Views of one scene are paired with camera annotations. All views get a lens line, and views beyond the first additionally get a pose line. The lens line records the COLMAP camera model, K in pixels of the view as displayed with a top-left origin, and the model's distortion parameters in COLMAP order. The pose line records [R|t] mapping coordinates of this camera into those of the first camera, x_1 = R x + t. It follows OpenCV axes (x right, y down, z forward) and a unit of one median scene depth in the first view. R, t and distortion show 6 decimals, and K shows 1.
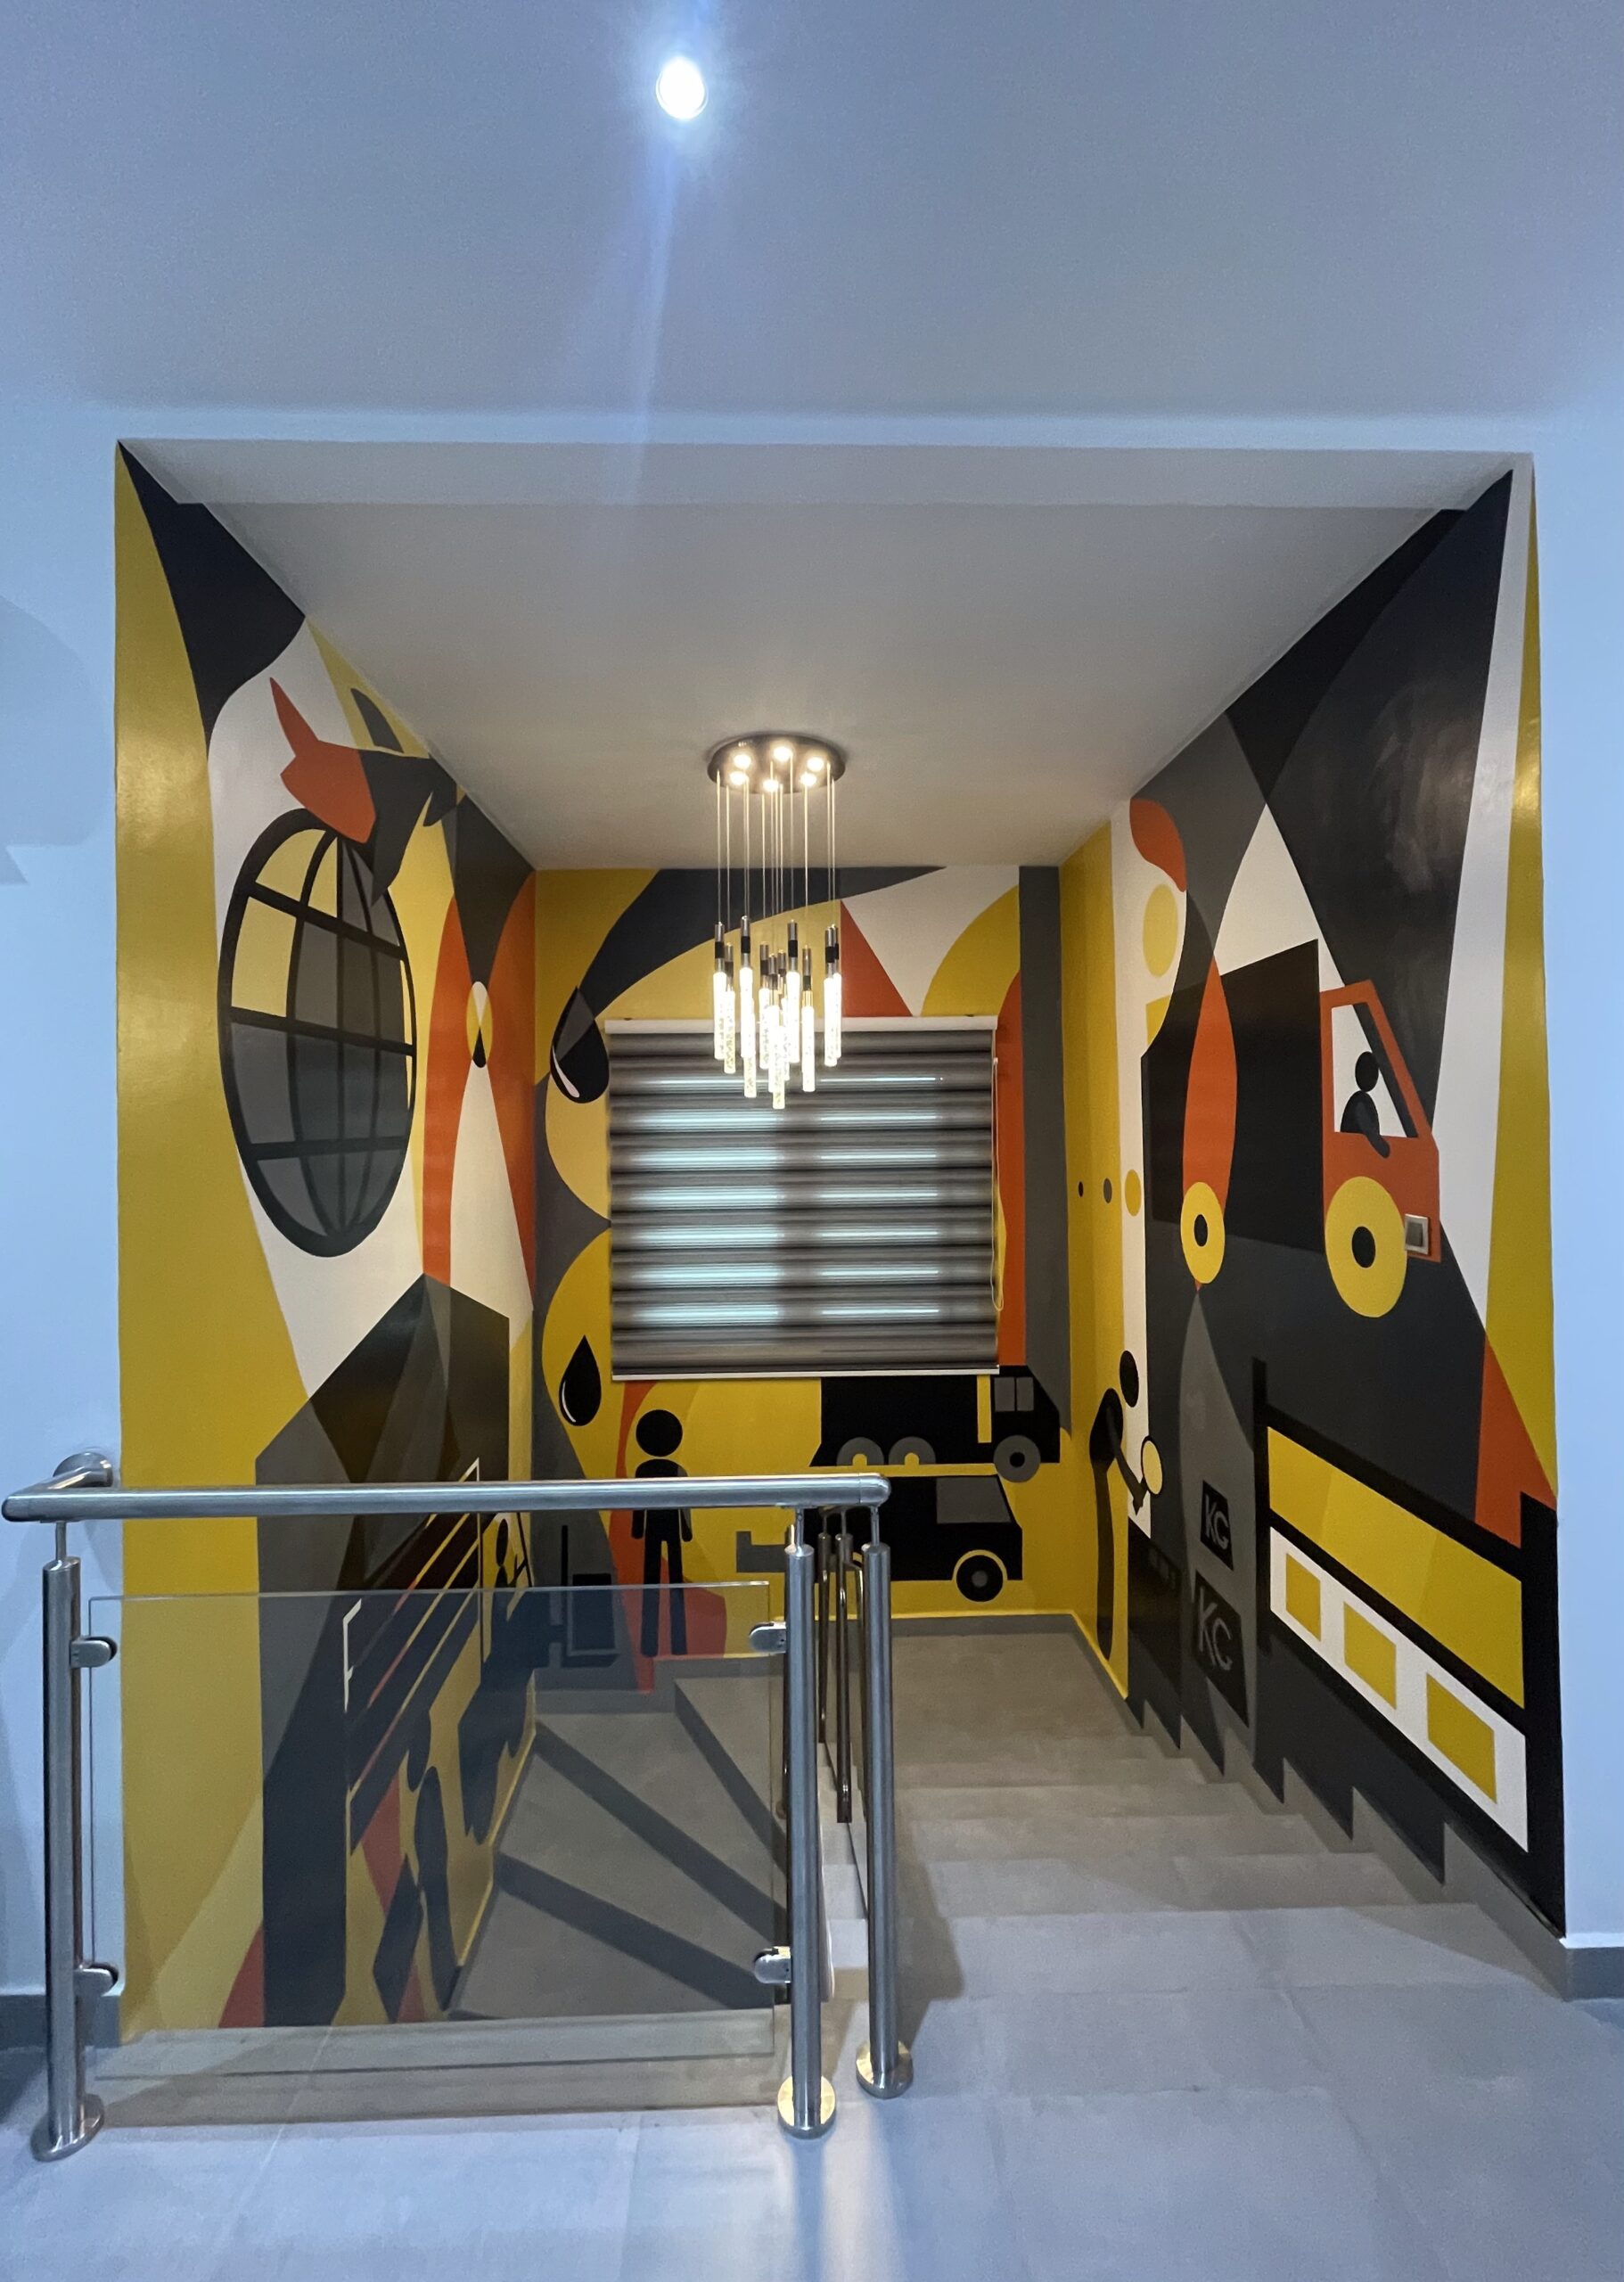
lens RADIAL K [[1003.6, 0, 801.9], [0, 1003.6, 1120.5], [0, 0, 1]] dist [0.000416, -0.001032]
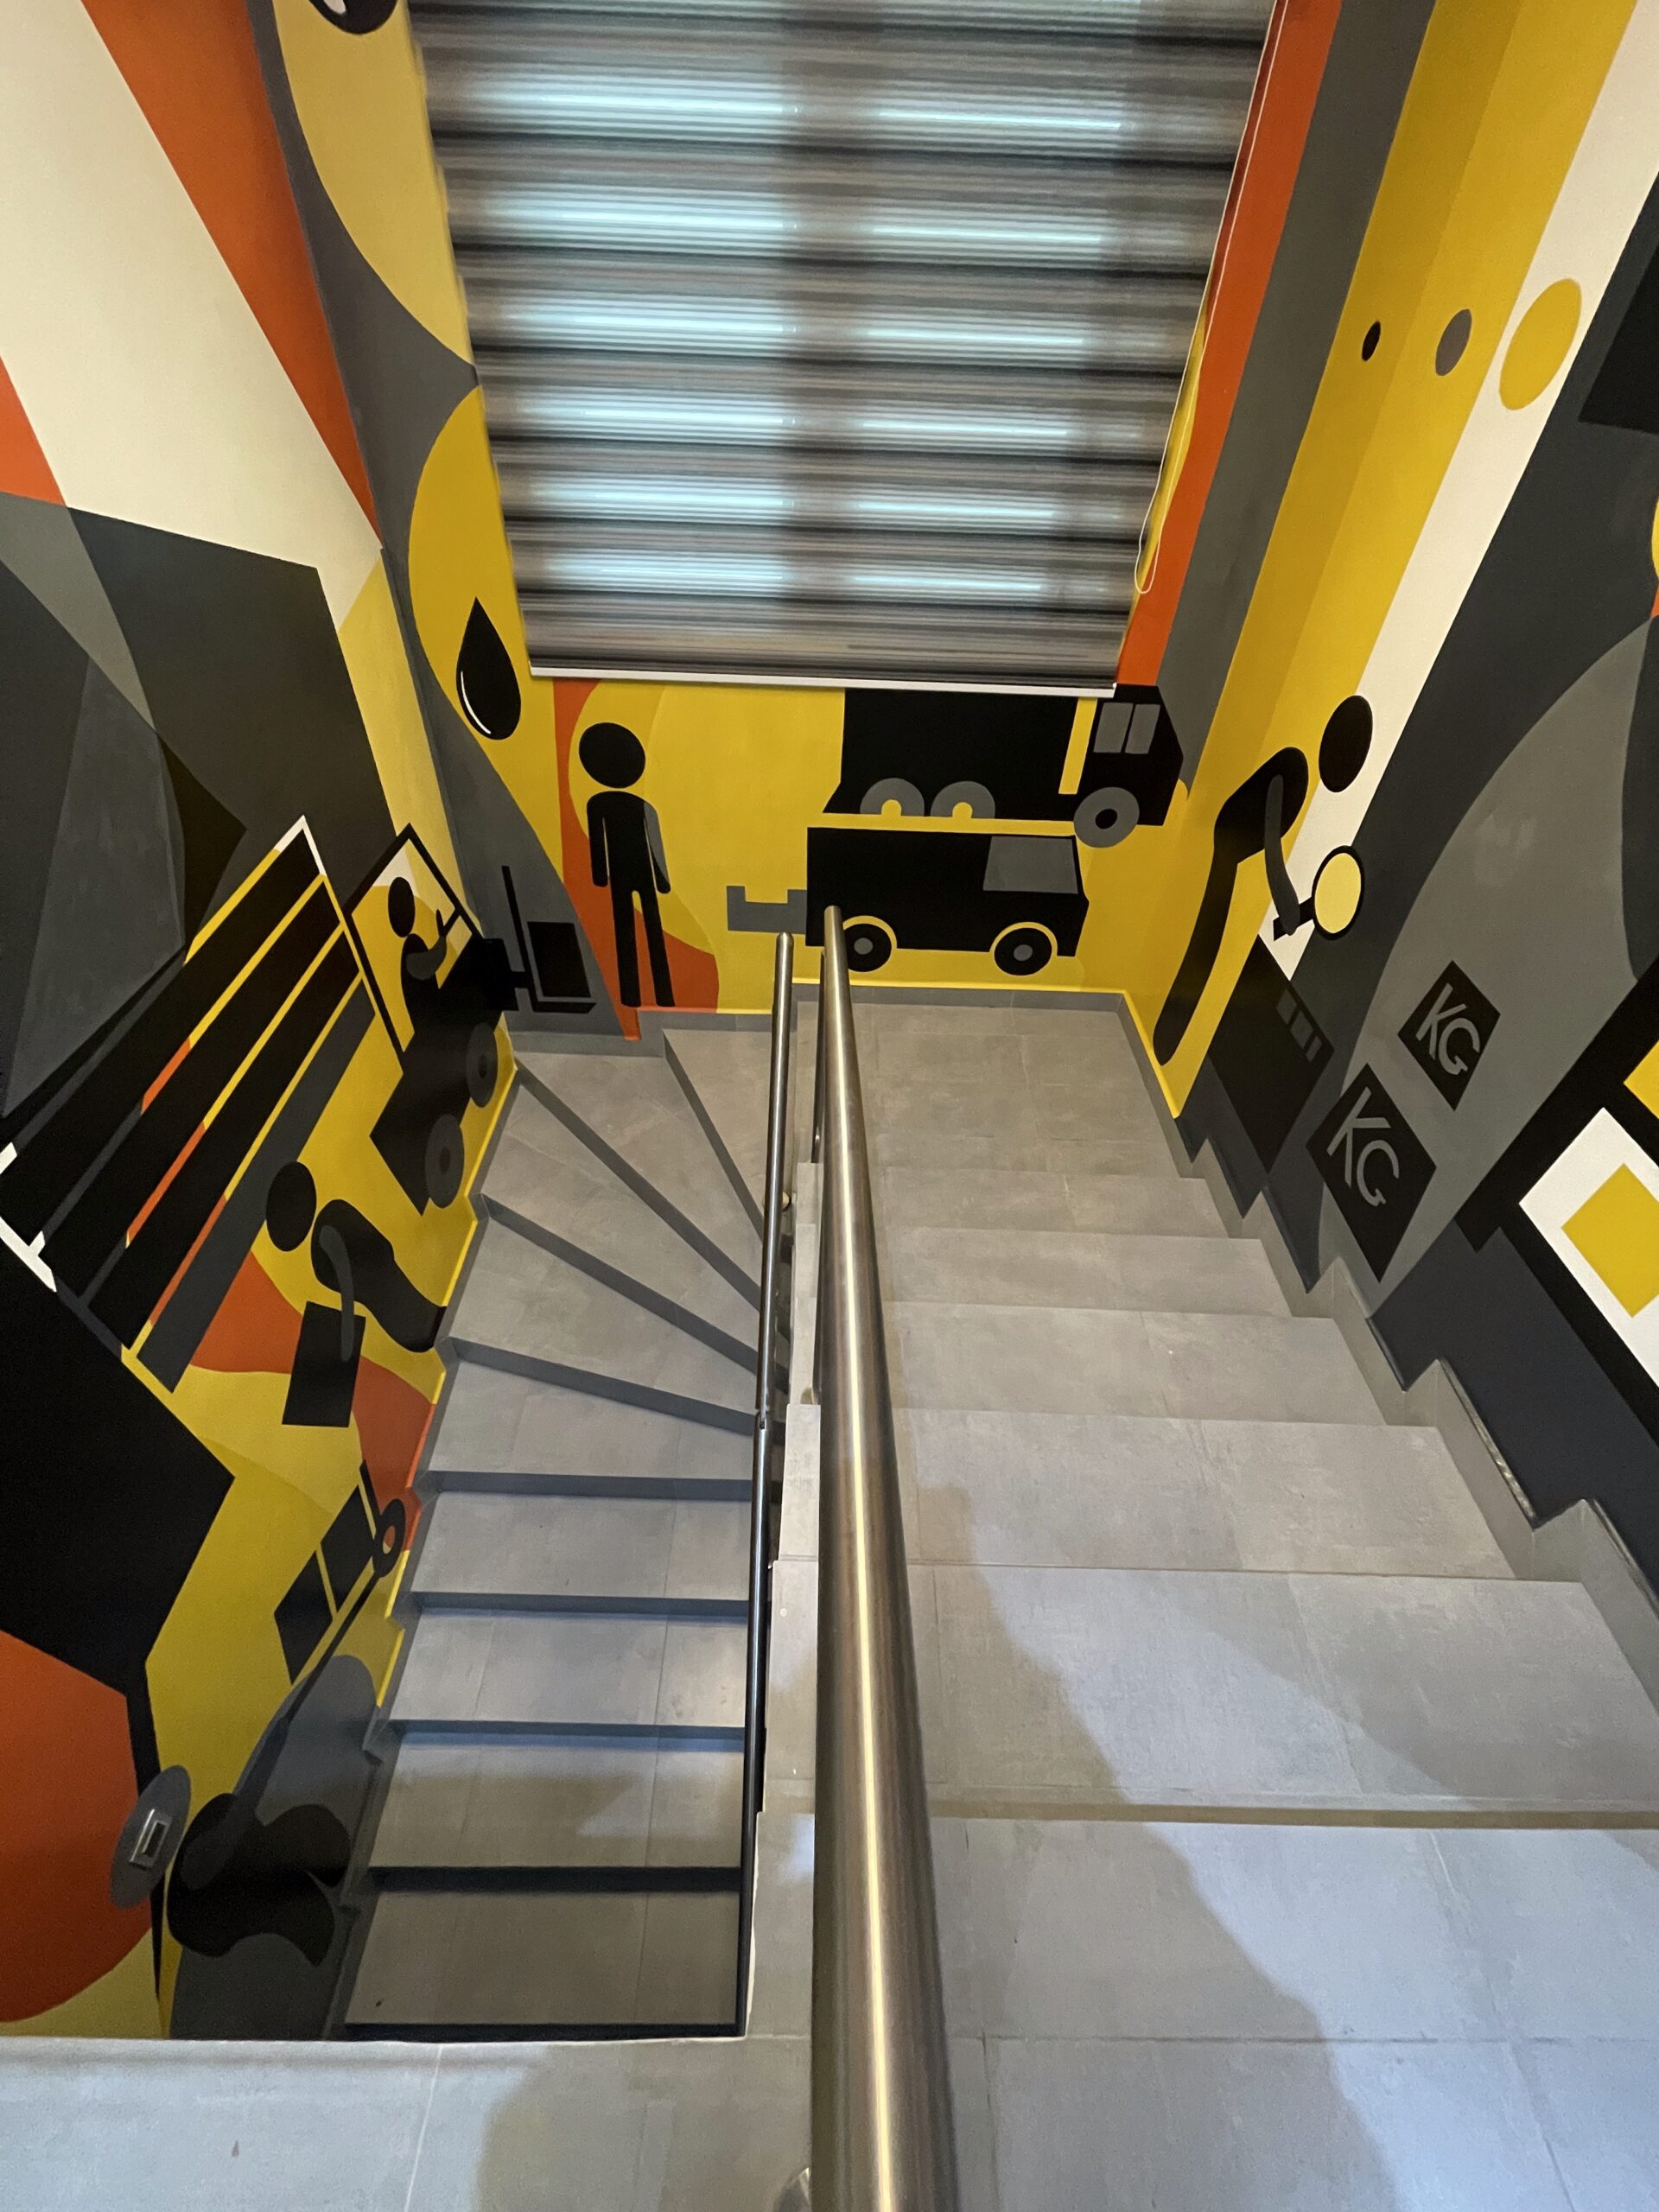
lens RADIAL K [[896.9, 0, 825.9], [0, 896.9, 1094.2], [0, 0, 1]] dist [-0.002885, 0.001157]
pose [[0.998508, 0.054328, 0.005435, 0.021057], [-0.043310, 0.727509, 0.684729, 0.053721], [0.033246, -0.683943, 0.728777, 0.451013]]
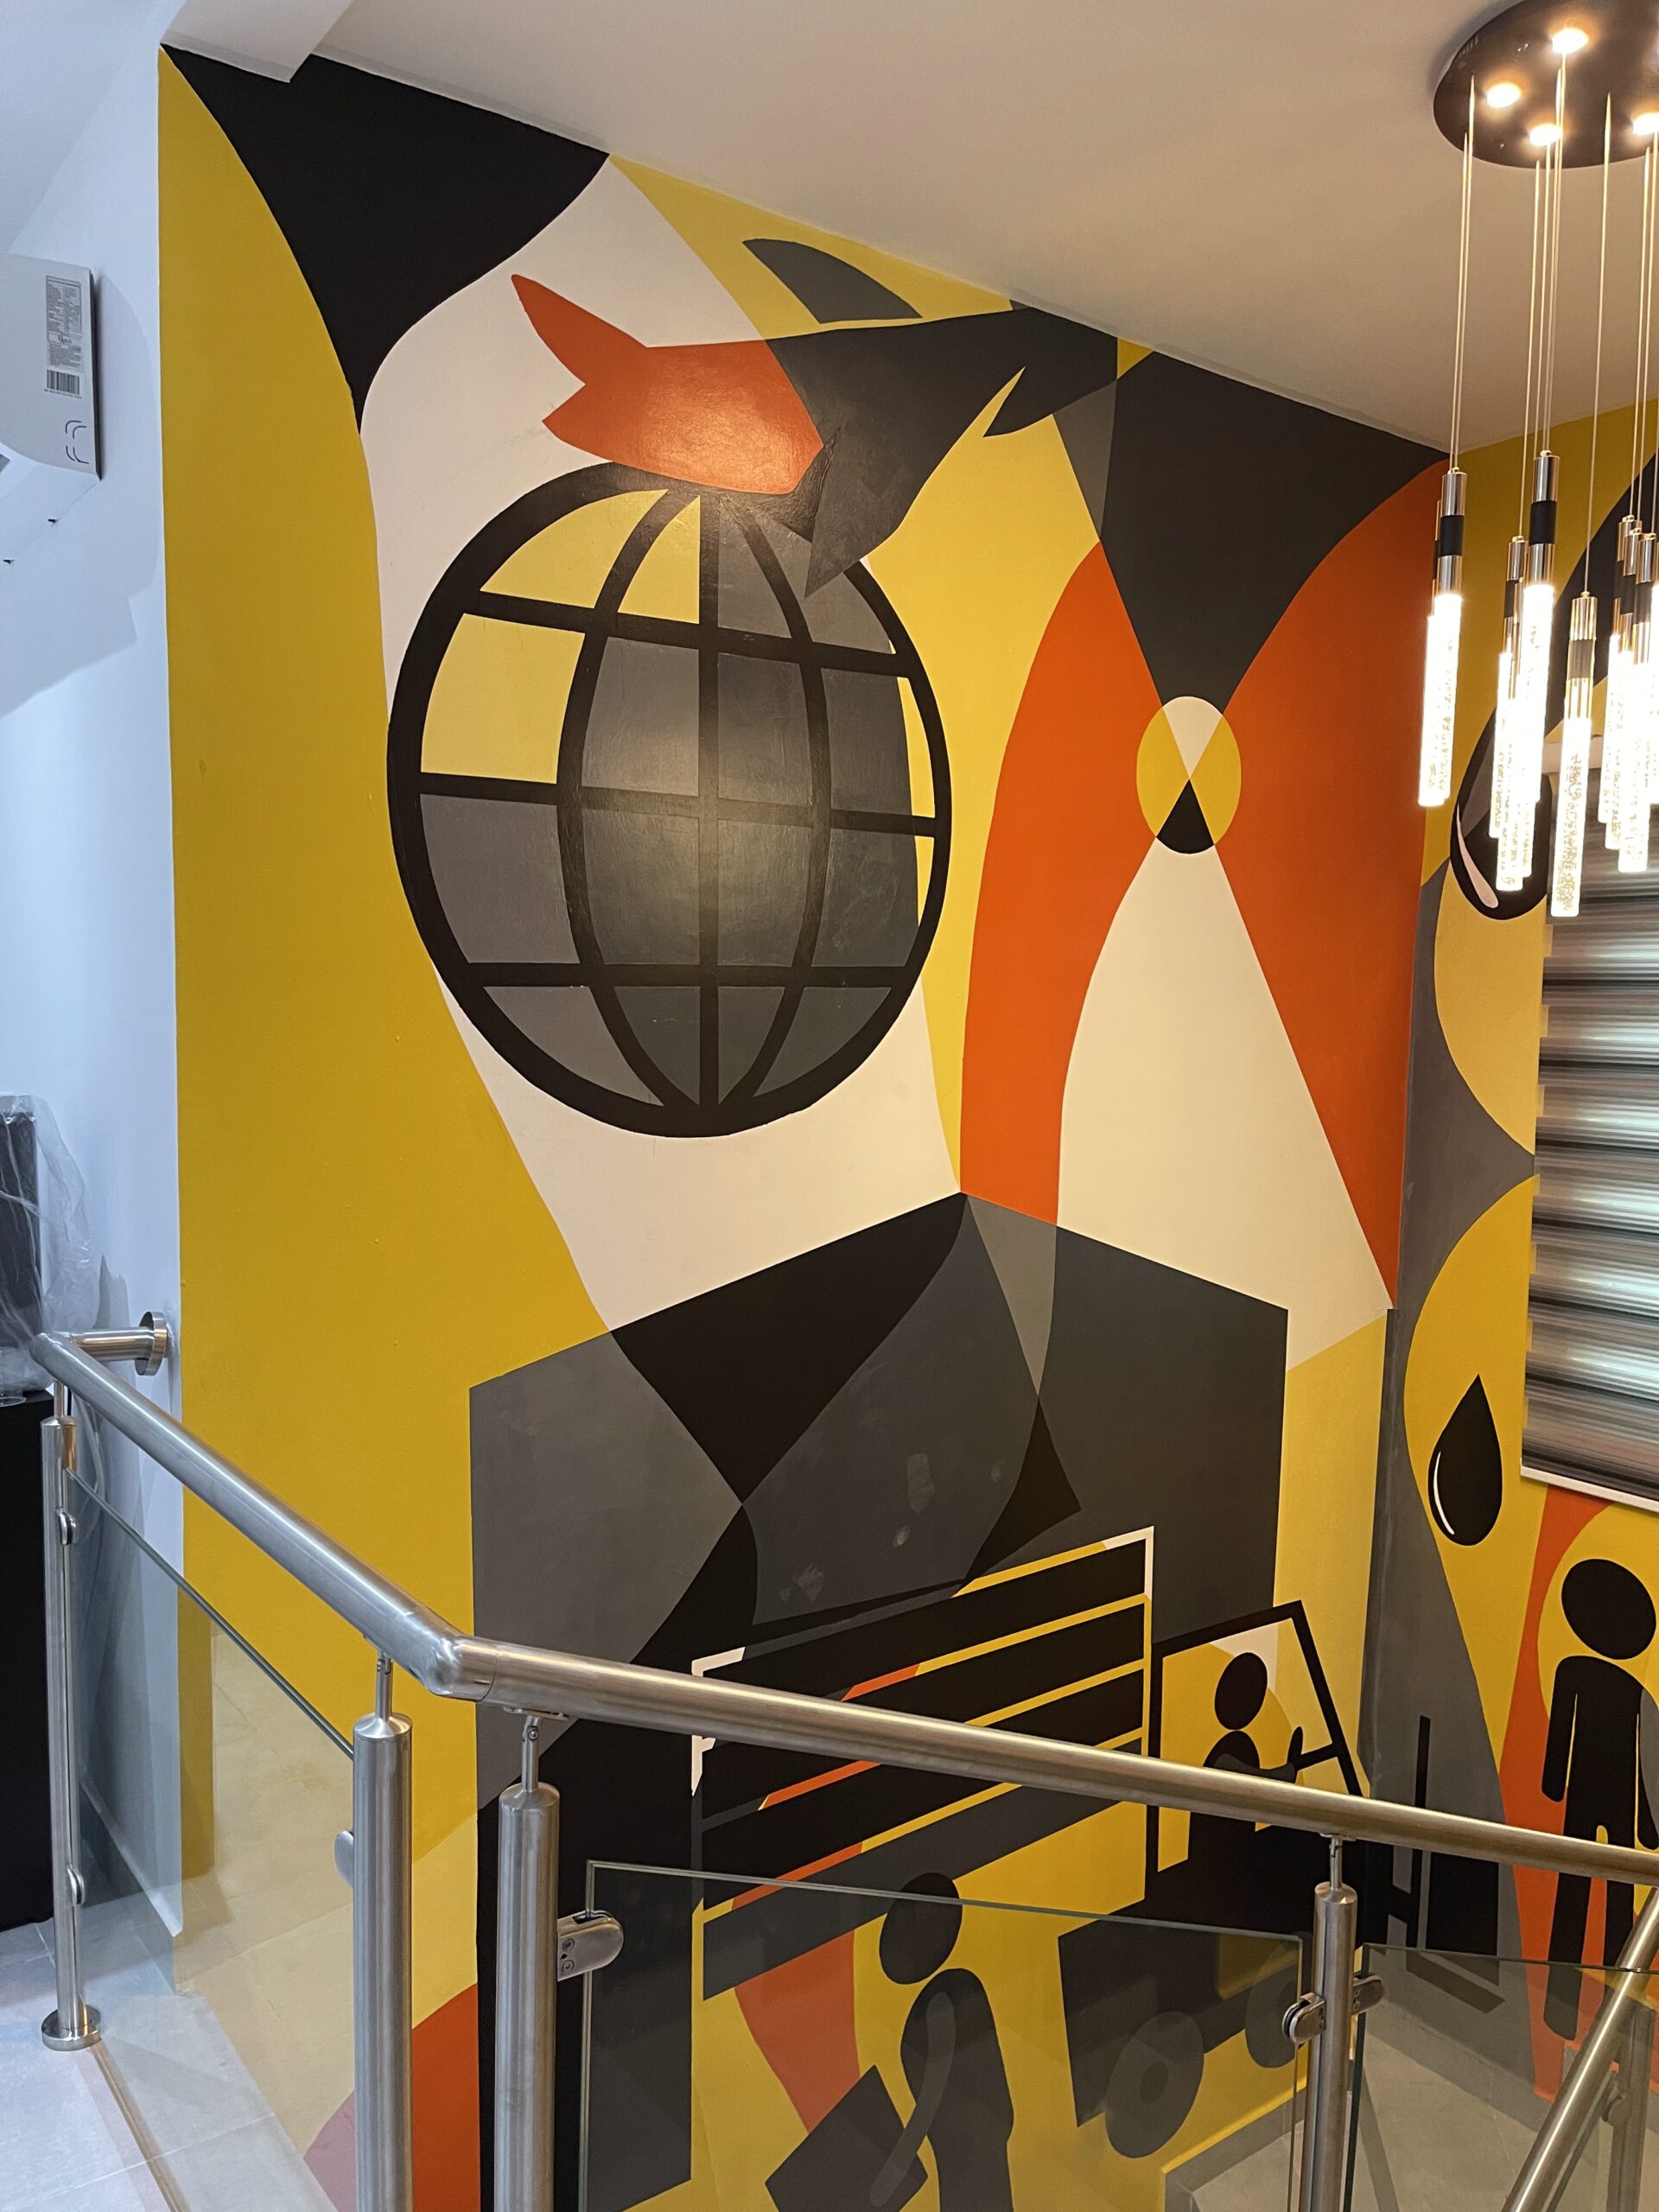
lens RADIAL K [[1678.4, 0, 824.5], [0, 1678.4, 1125.2], [0, 0, 1]] dist [0.055989, -0.060028]
pose [[0.575151, 0.090567, -0.813018, 0.334199], [-0.017116, 0.994967, 0.098727, 0.008783], [0.817868, -0.042867, 0.573807, 0.279877]]
